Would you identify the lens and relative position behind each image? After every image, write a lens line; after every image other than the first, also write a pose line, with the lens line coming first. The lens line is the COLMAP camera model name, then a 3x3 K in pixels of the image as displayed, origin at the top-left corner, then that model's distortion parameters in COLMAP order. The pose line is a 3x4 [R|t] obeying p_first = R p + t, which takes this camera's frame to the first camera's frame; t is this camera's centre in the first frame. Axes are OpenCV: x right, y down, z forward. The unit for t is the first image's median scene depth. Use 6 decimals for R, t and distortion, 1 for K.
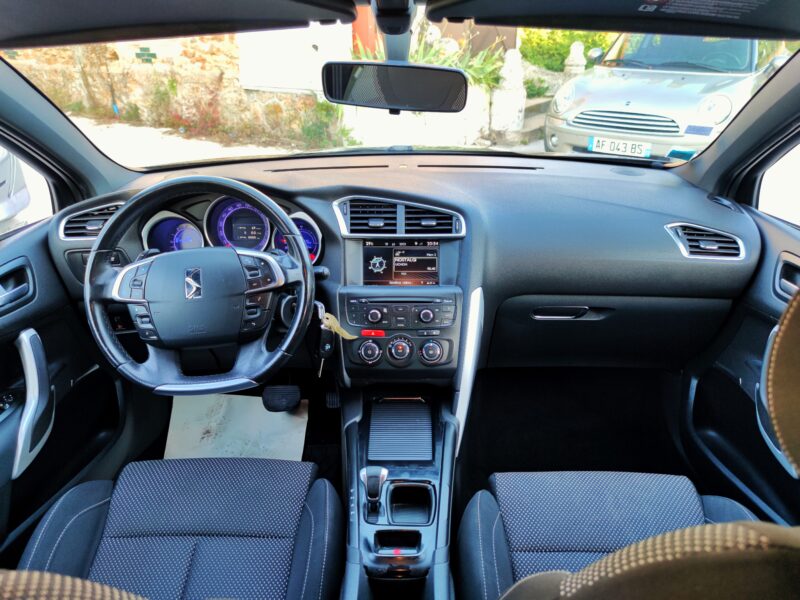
lens RADIAL K [[597.2, 0, 400.6], [0, 597.2, 295.4], [0, 0, 1]] dist [0.006166, 0.013546]
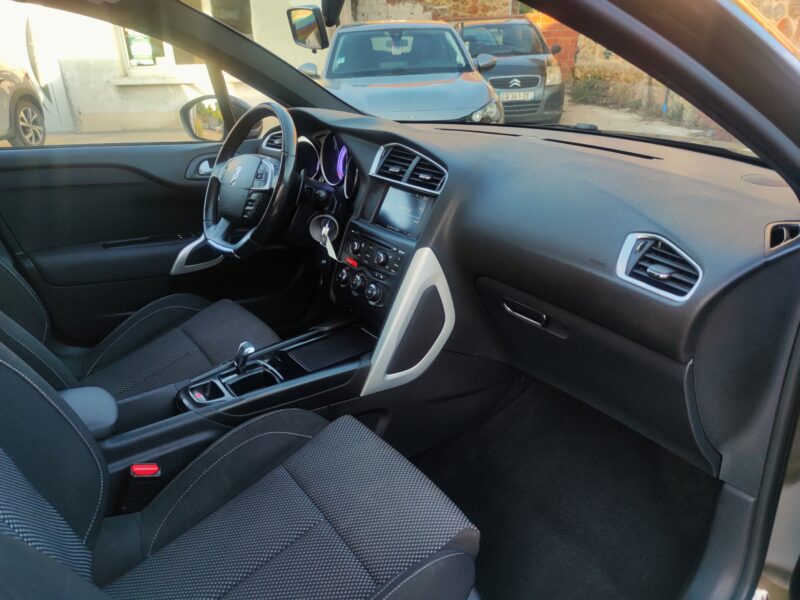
lens RADIAL K [[597.2, 0, 398.7], [0, 597.2, 300.1], [0, 0, 1]] dist [0.006166, 0.013546]
pose [[0.598474, 0.312098, -0.737850, 0.834206], [-0.313802, 0.938728, 0.142540, -0.054807], [0.737127, 0.146233, 0.659742, 0.326441]]
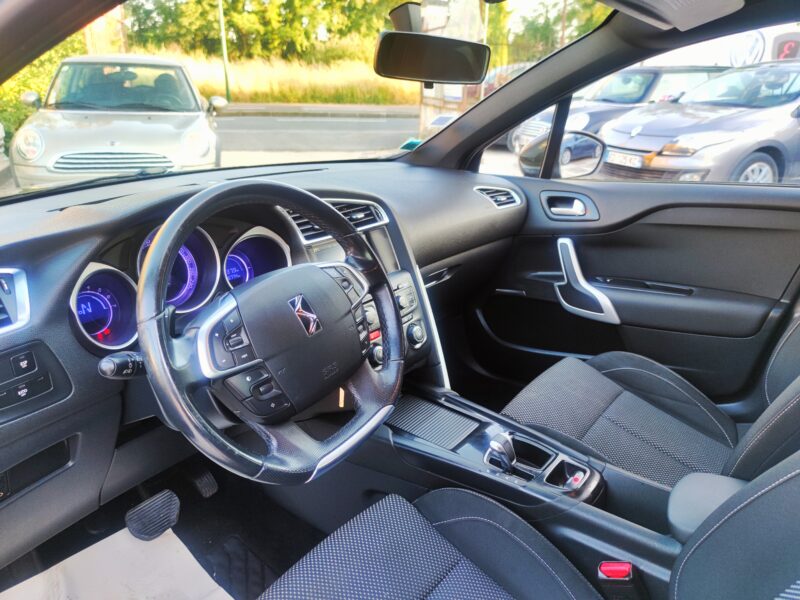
lens RADIAL K [[597.2, 0, 398.0], [0, 597.2, 303.4], [0, 0, 1]] dist [0.006166, 0.013546]
pose [[0.572979, -0.267171, 0.774800, -0.703390], [0.321005, 0.943001, 0.087781, -0.051655], [-0.754090, 0.198417, 0.626083, 0.371083]]
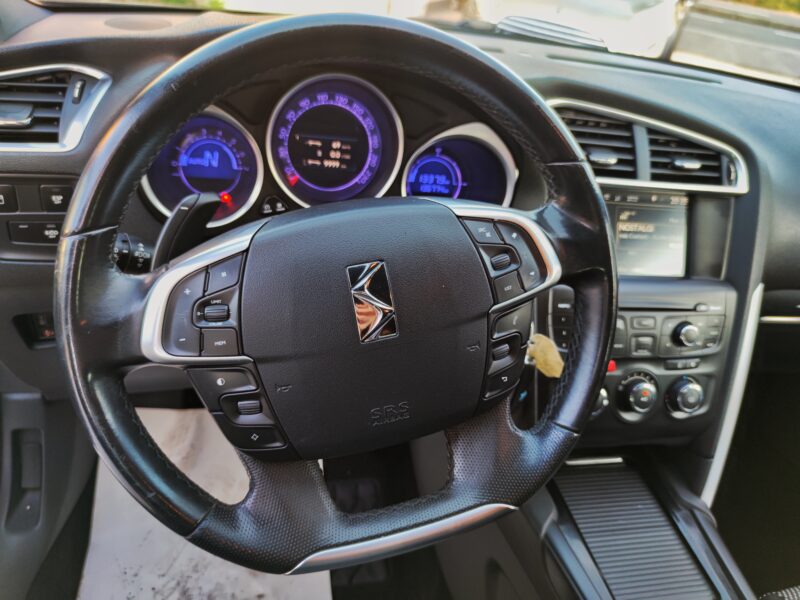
lens RADIAL K [[597.2, 0, 393.1], [0, 597.2, 297.6], [0, 0, 1]] dist [0.006166, 0.013546]
pose [[0.963080, 0.008567, 0.269077, -0.361750], [-0.050044, 0.987770, 0.147669, -0.067359], [-0.264521, -0.155683, 0.951731, 0.524853]]
